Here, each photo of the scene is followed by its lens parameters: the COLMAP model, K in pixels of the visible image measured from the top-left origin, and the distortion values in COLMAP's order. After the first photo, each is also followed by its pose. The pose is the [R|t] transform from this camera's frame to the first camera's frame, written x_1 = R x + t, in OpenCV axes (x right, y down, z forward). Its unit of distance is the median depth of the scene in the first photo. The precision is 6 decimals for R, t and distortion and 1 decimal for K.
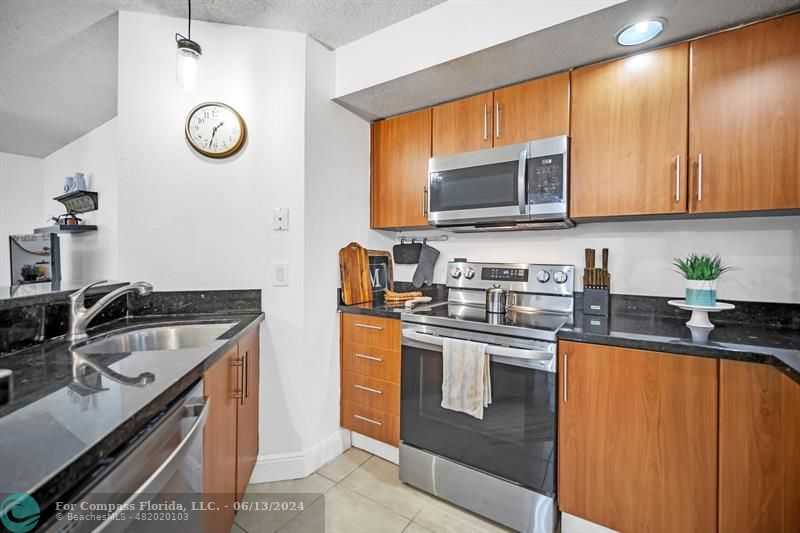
lens RADIAL K [[337.1, 0, 401.3], [0, 337.1, 260.4], [0, 0, 1]] dist [-0.007593, -0.000261]
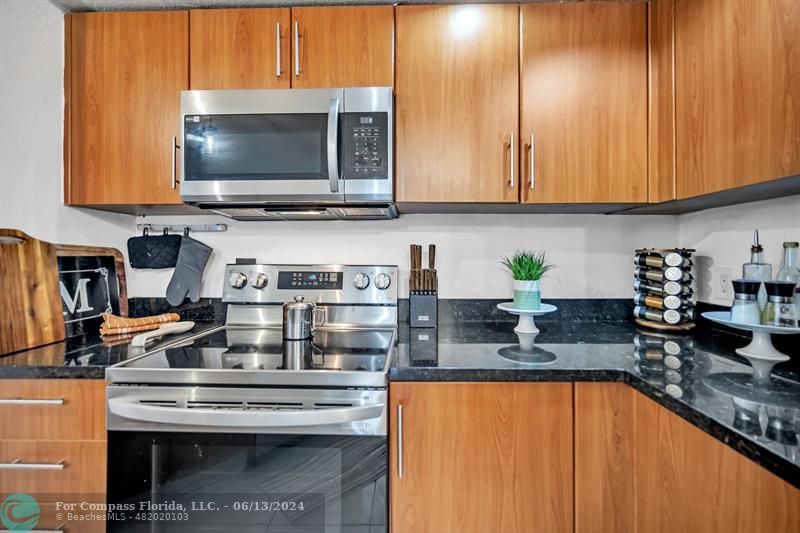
lens RADIAL K [[337.1, 0, 404.2], [0, 337.1, 254.4], [0, 0, 1]] dist [-0.007593, -0.000261]
pose [[0.854062, -0.005652, 0.520141, 0.124909], [0.013213, 0.999854, -0.010831, -0.003692], [-0.520004, 0.016123, 0.854012, 0.343341]]
